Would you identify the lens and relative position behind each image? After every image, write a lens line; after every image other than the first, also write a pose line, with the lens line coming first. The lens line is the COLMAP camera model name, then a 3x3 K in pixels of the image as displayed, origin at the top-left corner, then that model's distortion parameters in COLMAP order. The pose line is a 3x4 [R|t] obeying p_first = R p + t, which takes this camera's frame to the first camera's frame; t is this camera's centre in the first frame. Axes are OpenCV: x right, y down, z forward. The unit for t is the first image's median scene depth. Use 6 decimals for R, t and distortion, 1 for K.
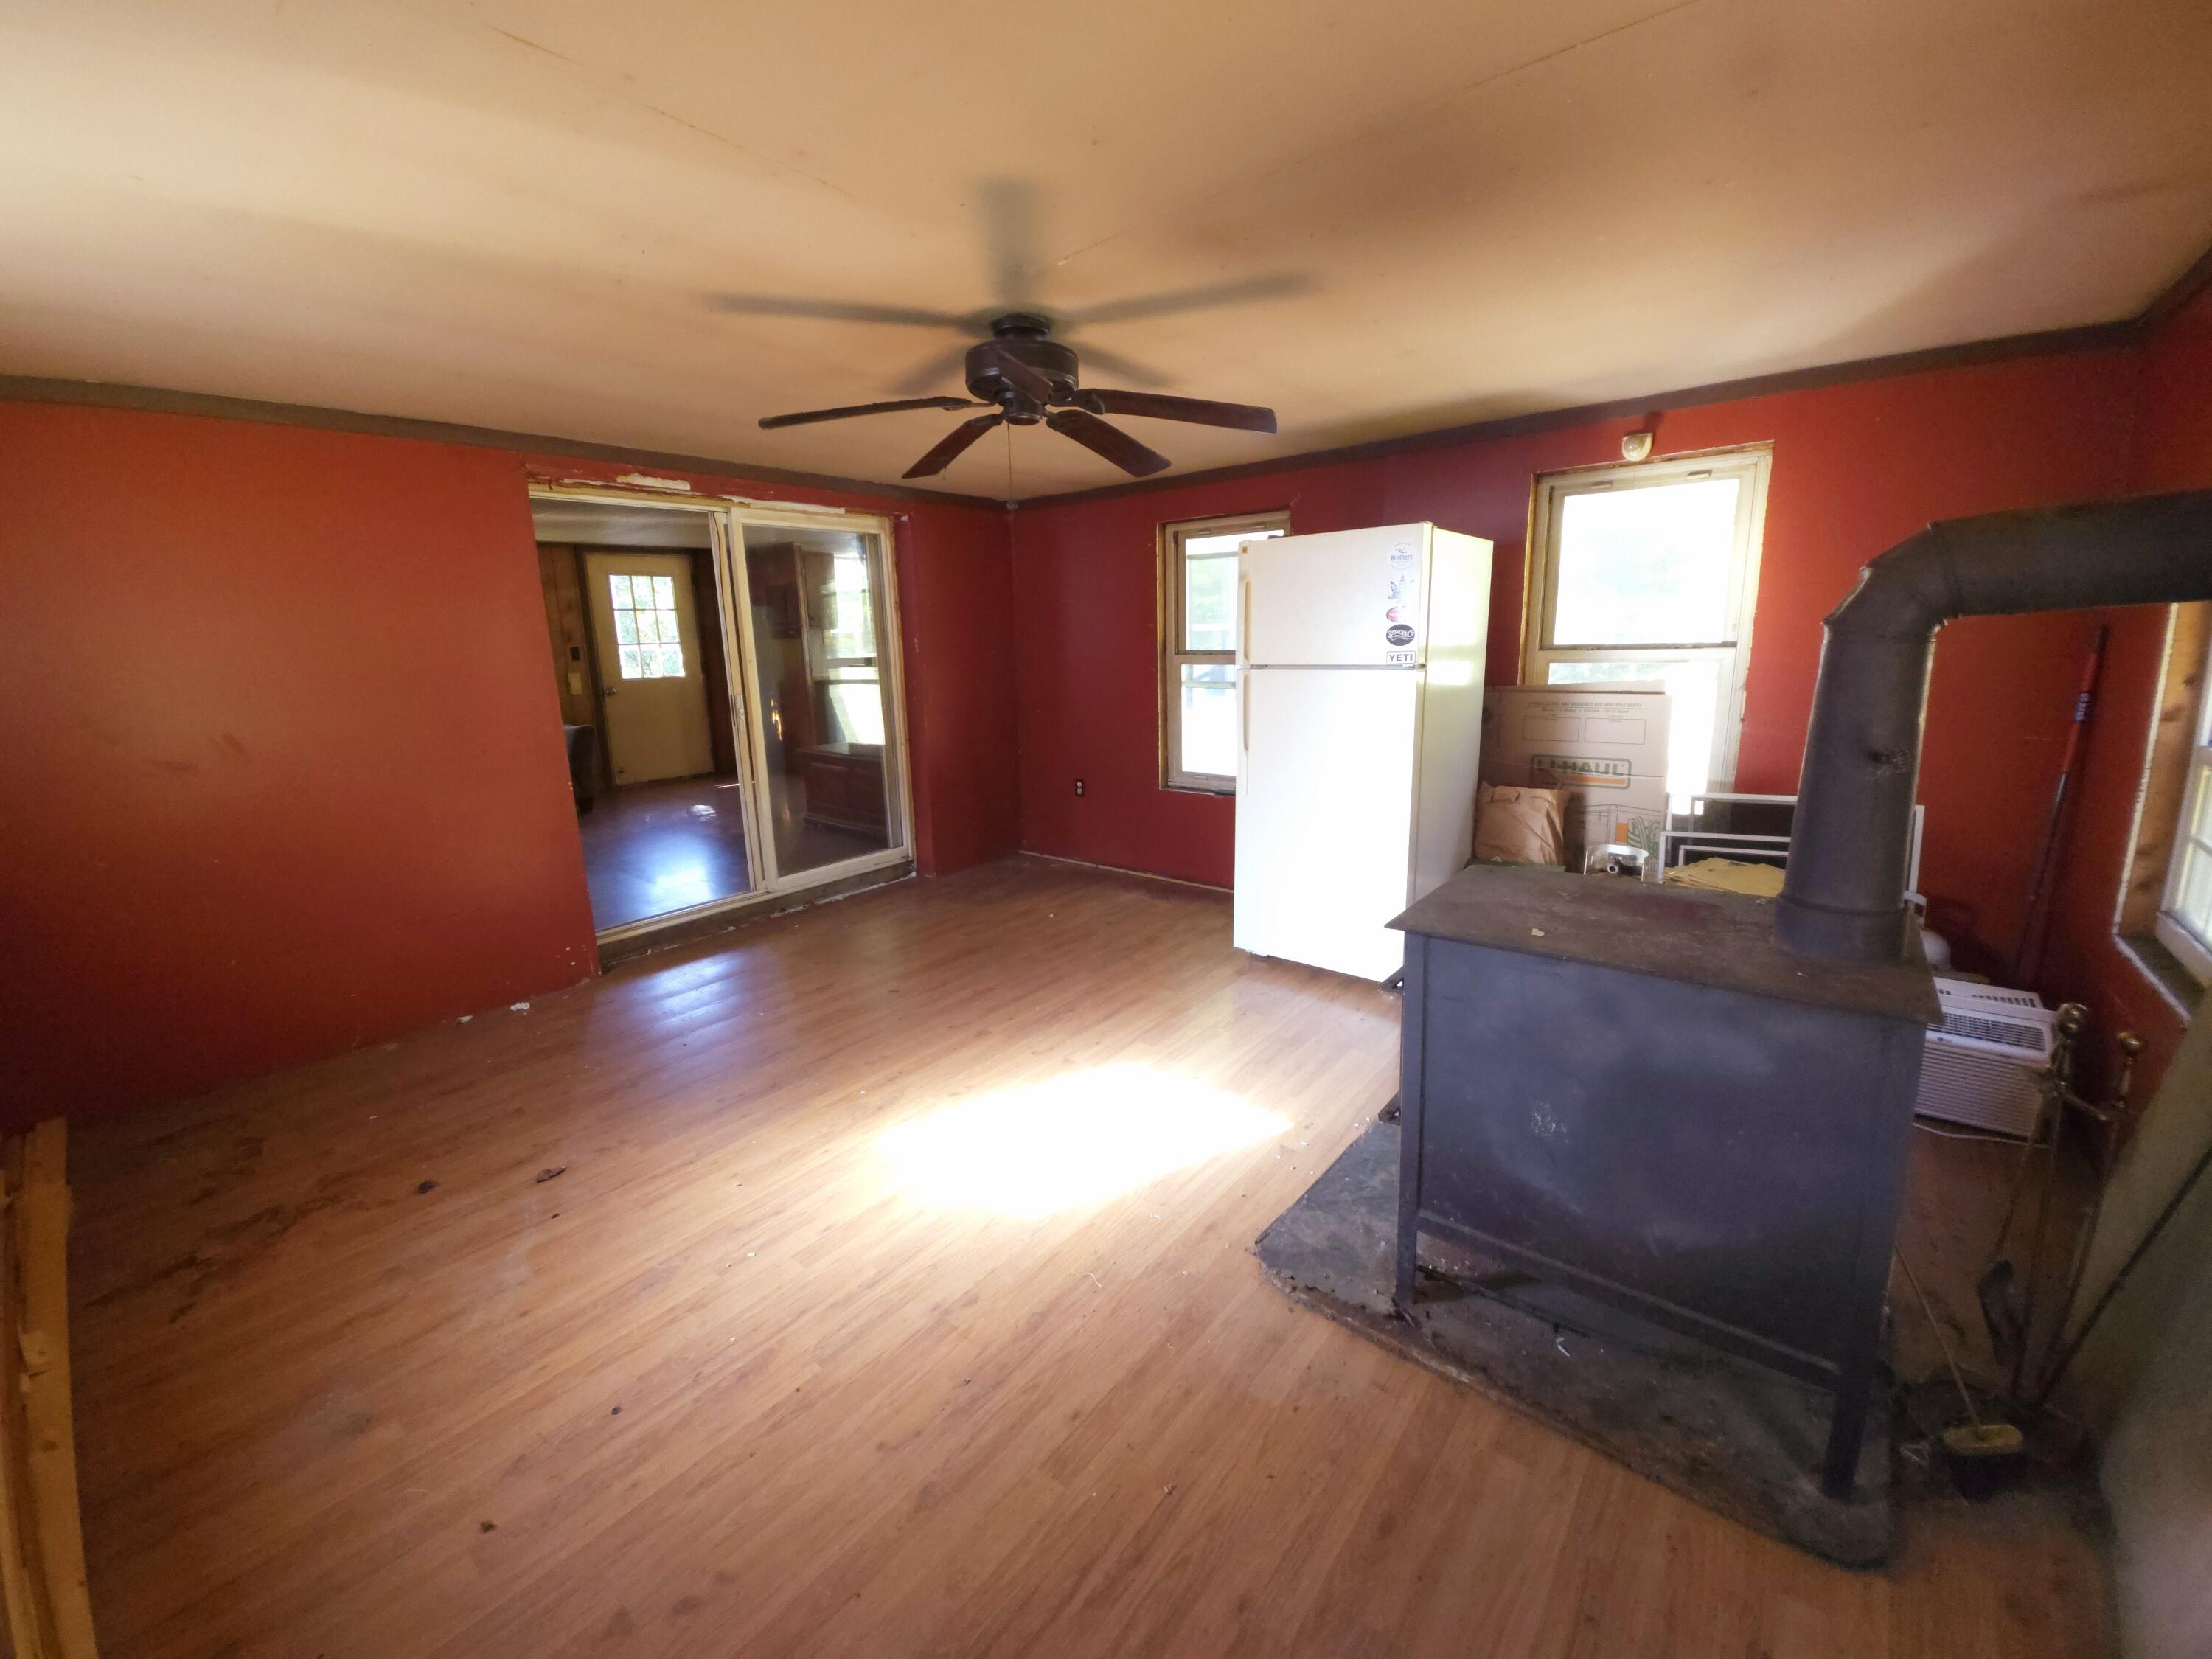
lens RADIAL K [[875.6, 0, 1081.8], [0, 875.6, 802.7], [0, 0, 1]] dist [-0.004641, -0.007981]
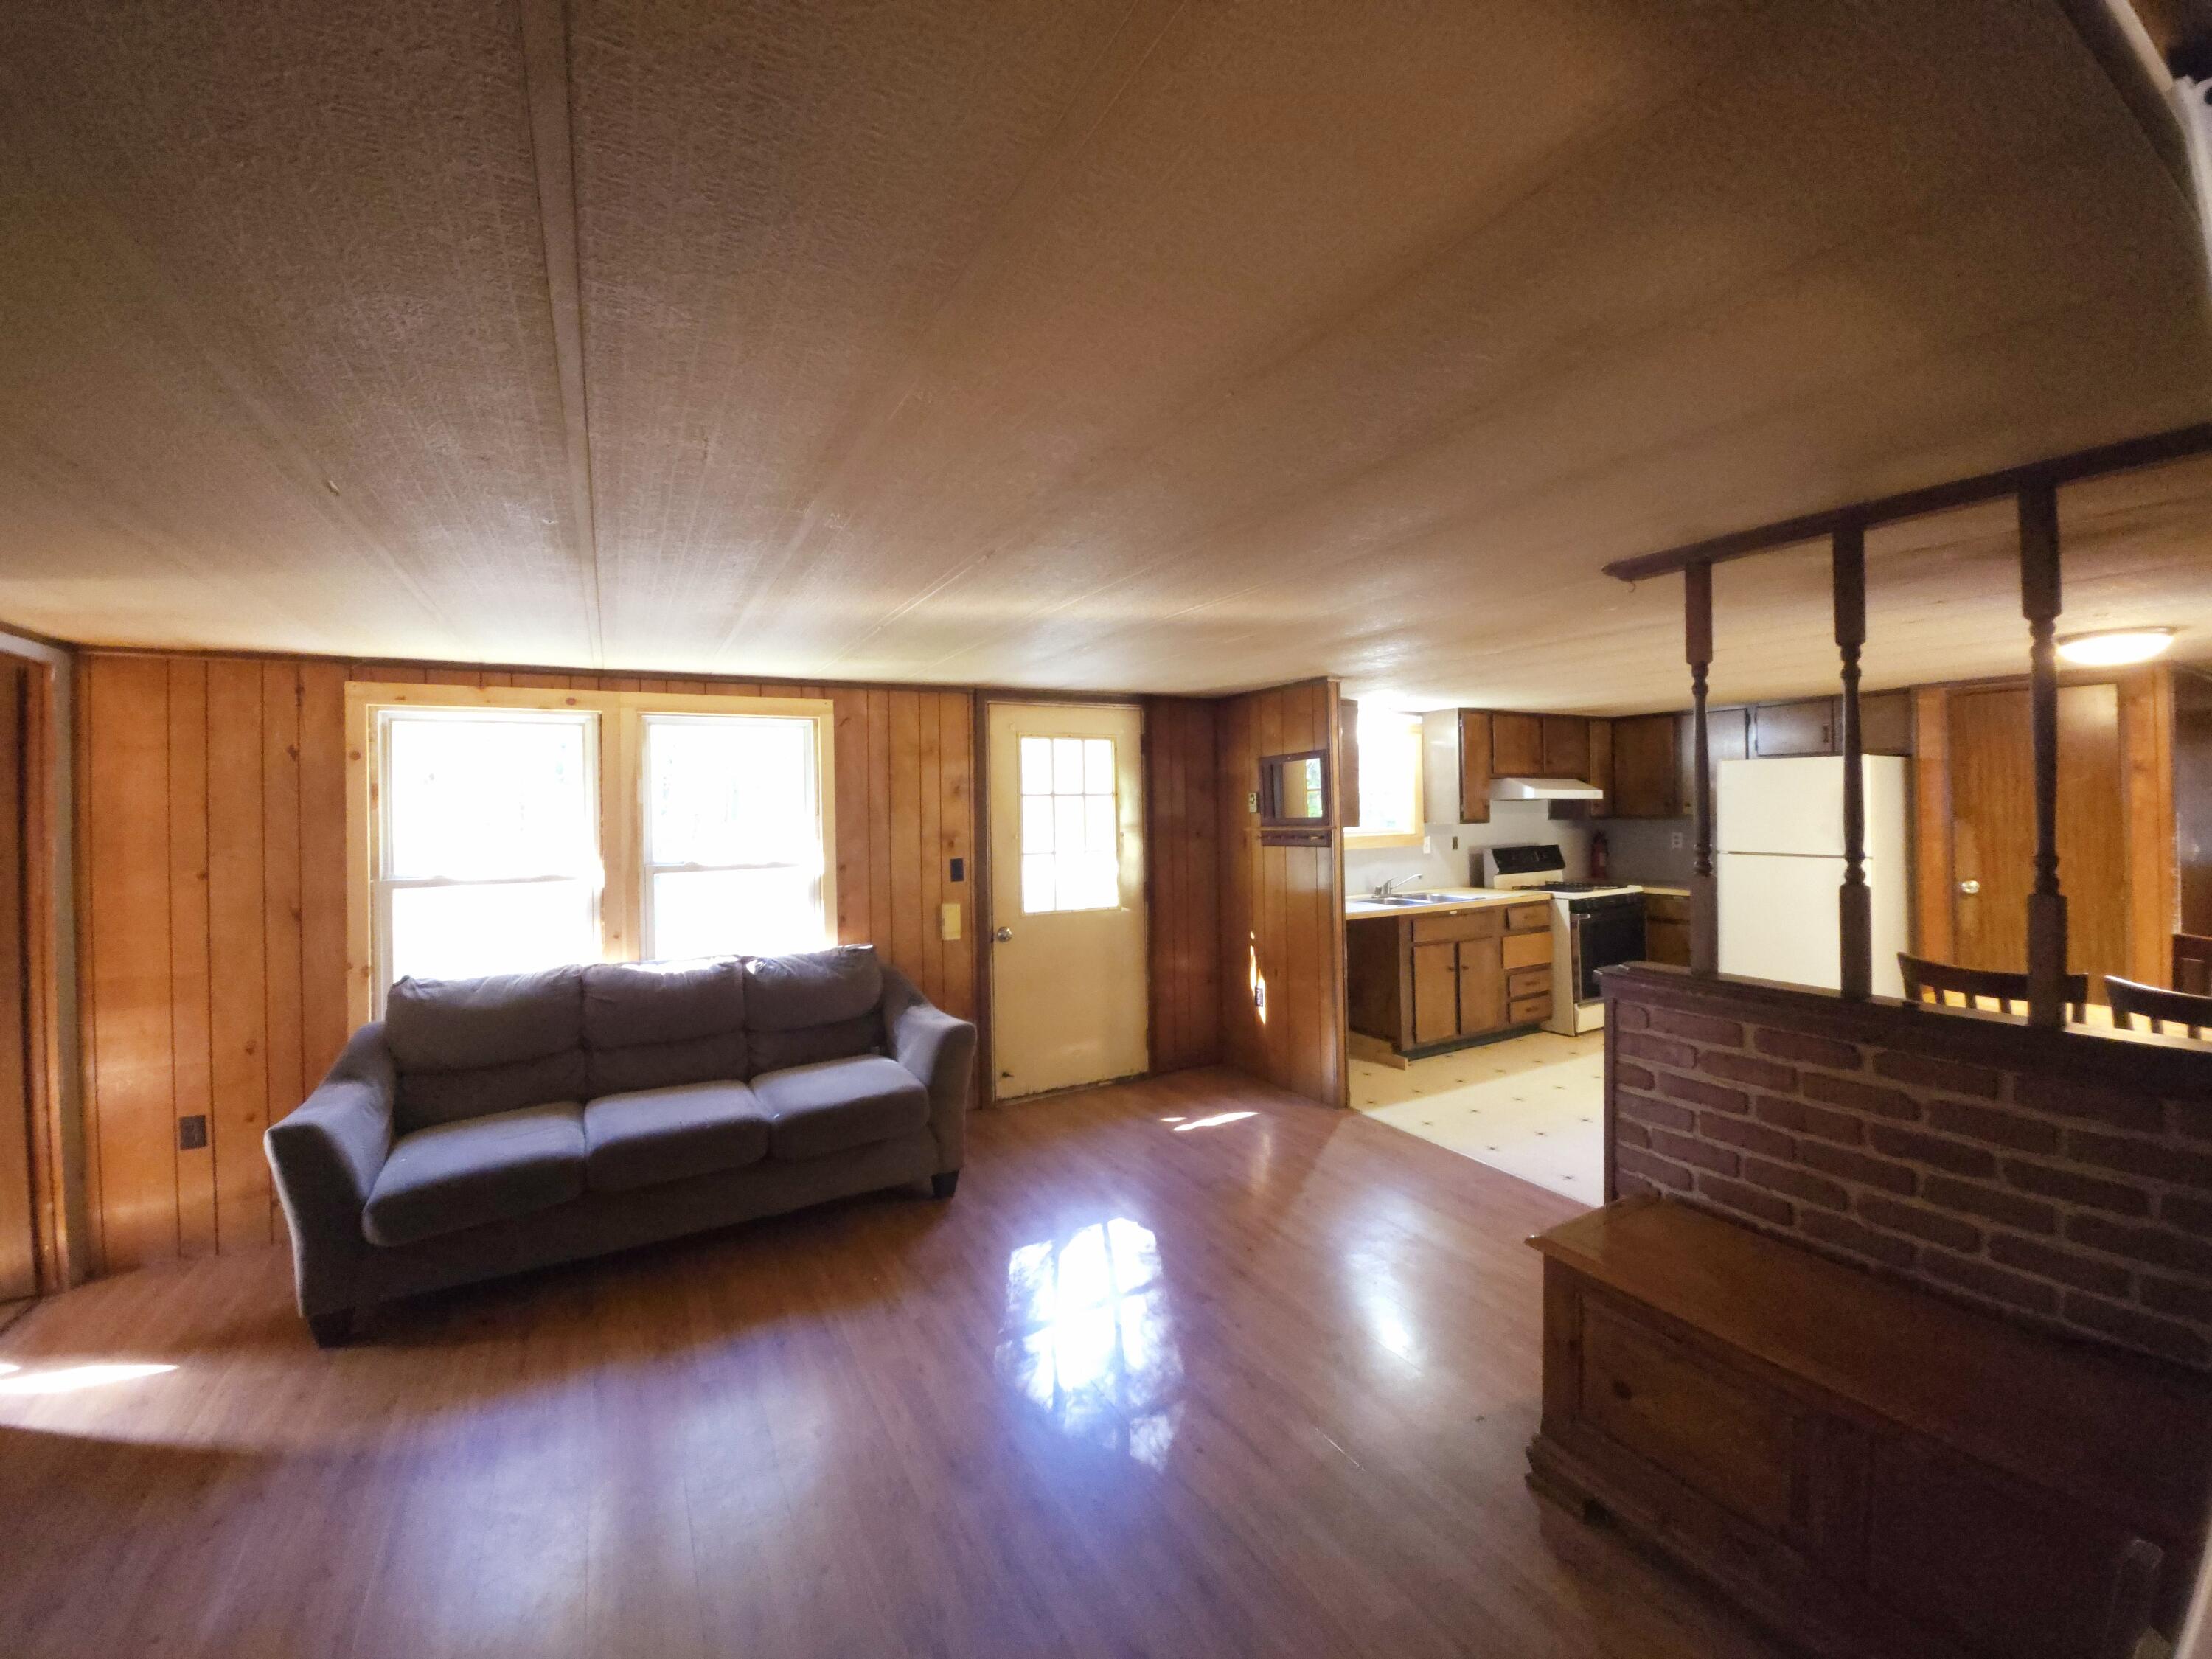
lens RADIAL K [[875.6, 0, 1081.8], [0, 875.6, 802.7], [0, 0, 1]] dist [-0.004641, -0.007981]
pose [[0.928698, 0.013050, -0.370607, -0.683661], [-0.082888, 0.981401, -0.173150, -0.286881], [0.361455, 0.191523, 0.912507, 1.165470]]
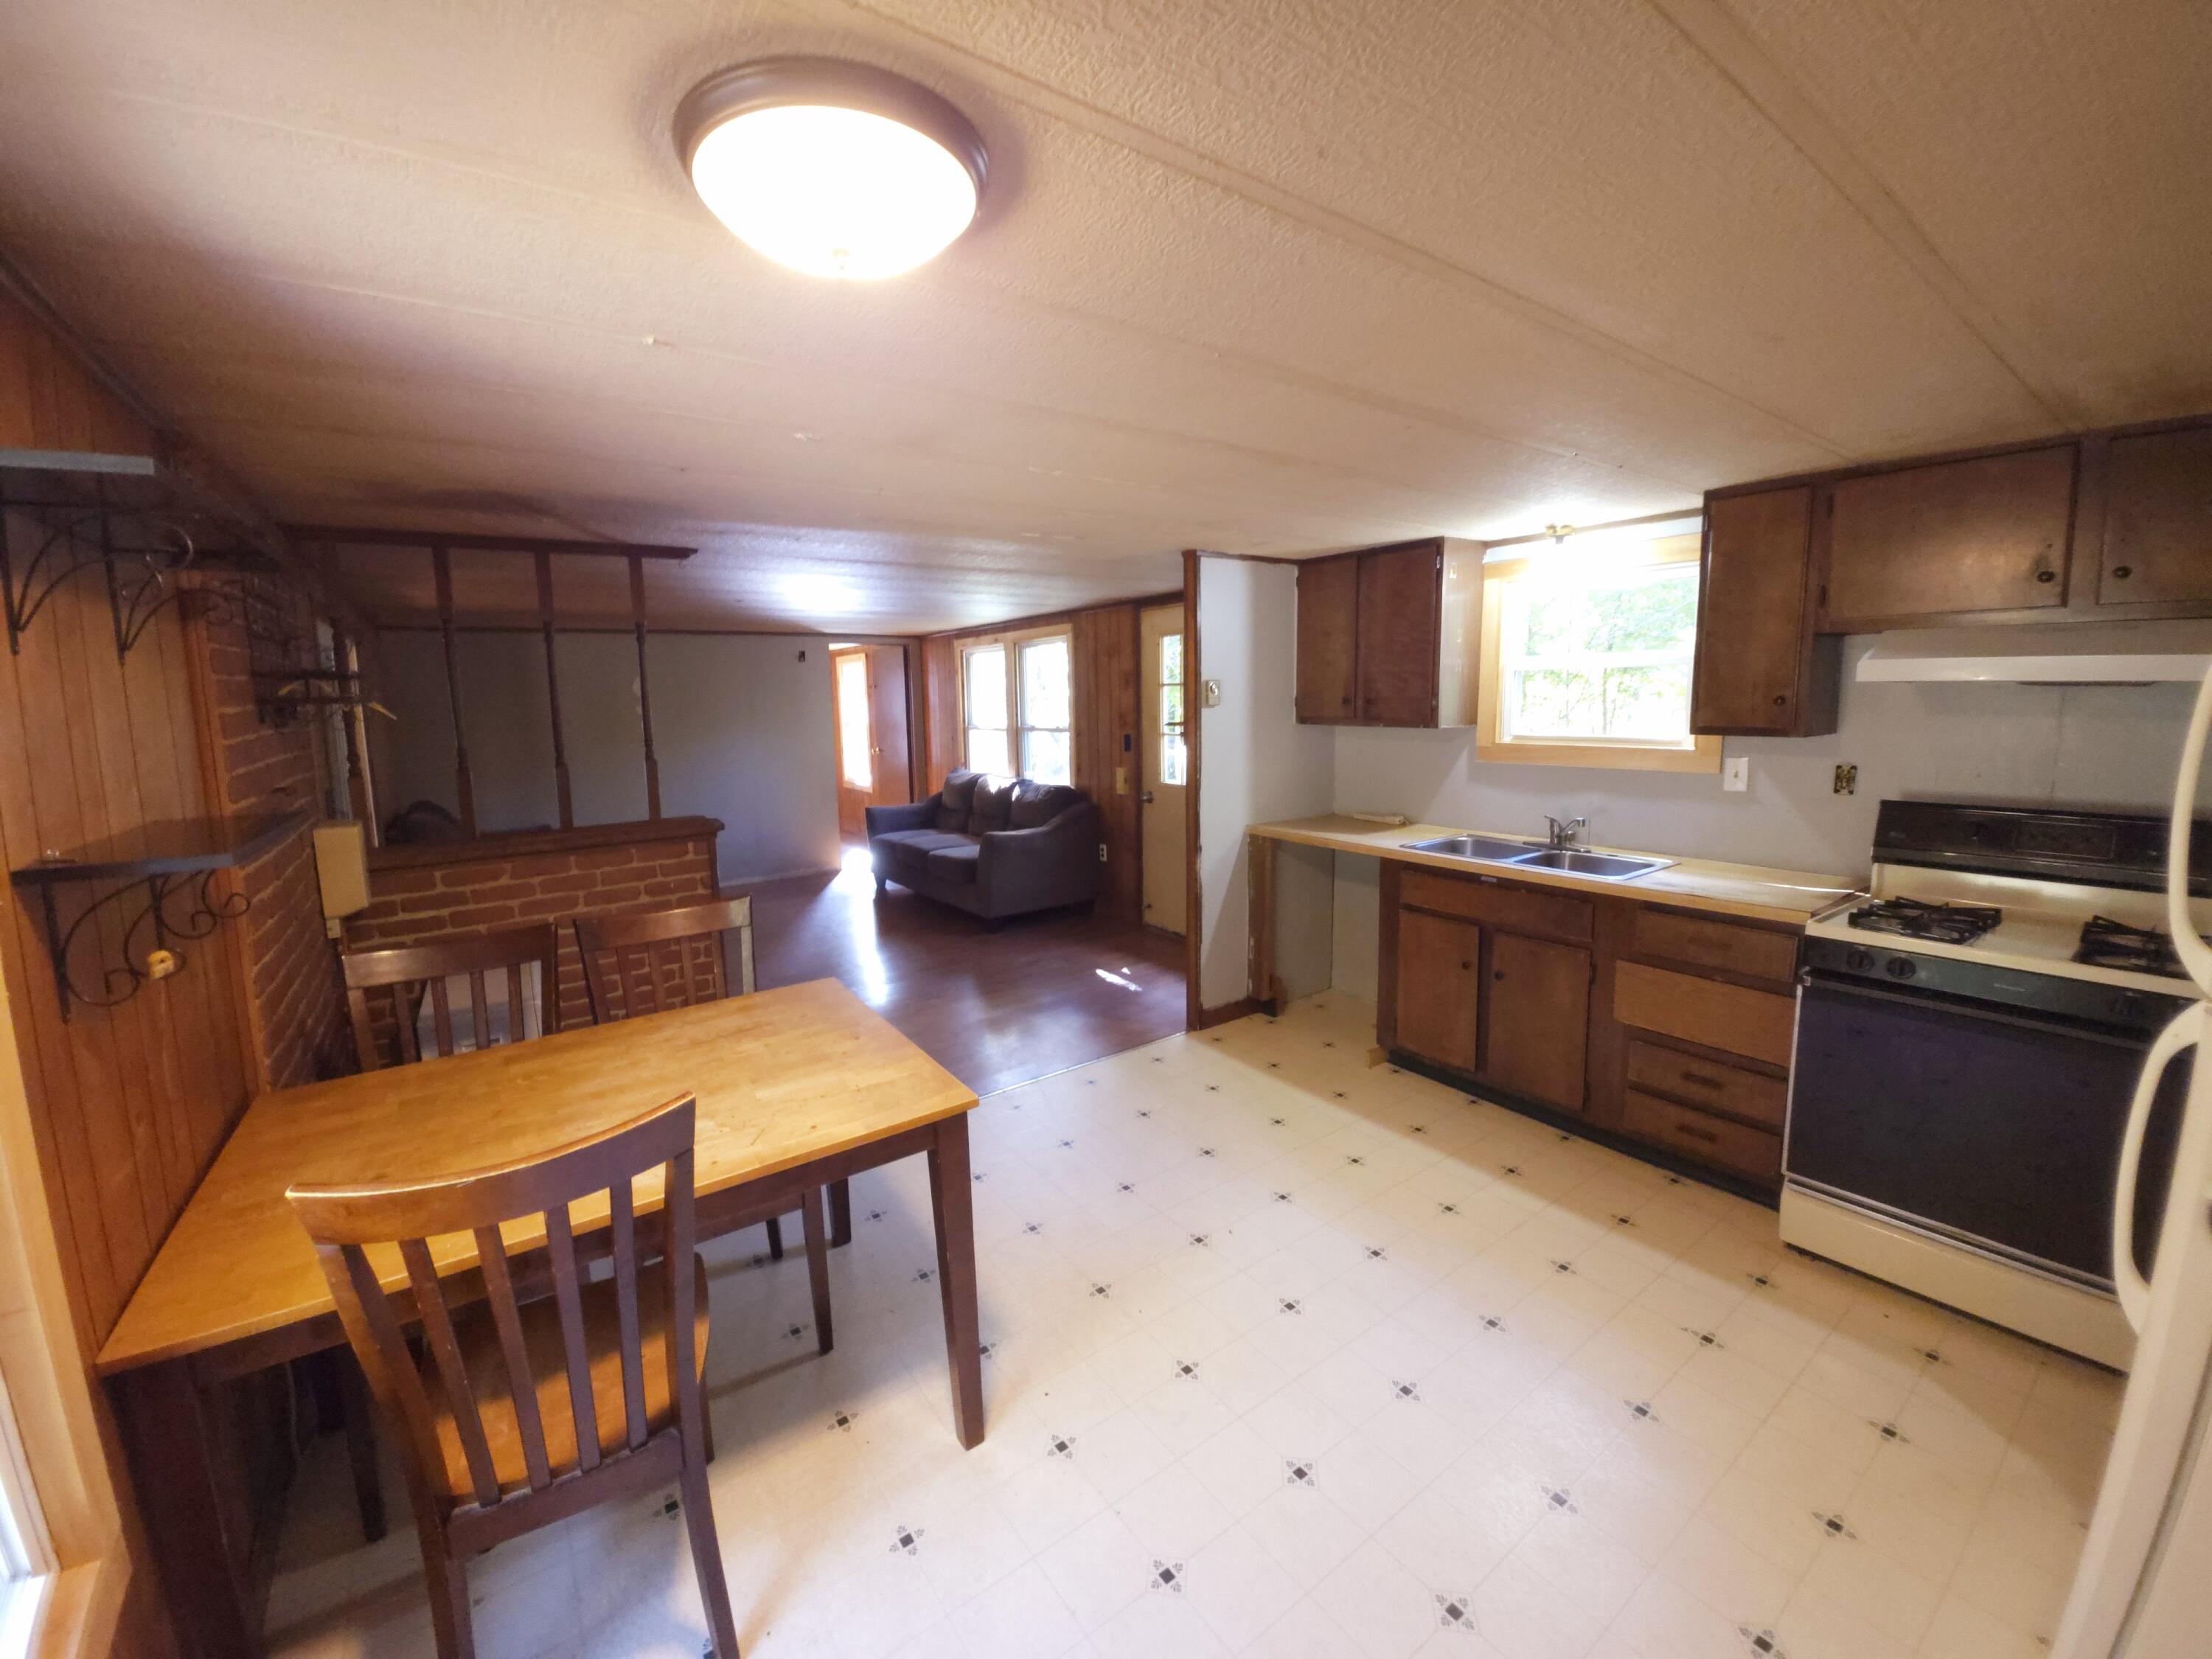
lens RADIAL K [[875.6, 0, 1081.8], [0, 875.6, 802.7], [0, 0, 1]] dist [-0.004641, -0.007981]
pose [[-0.264462, 0.151552, -0.952414, 0.410578], [-0.159301, 0.967144, 0.198130, -0.634131], [0.951148, 0.204119, -0.231631, 2.746573]]
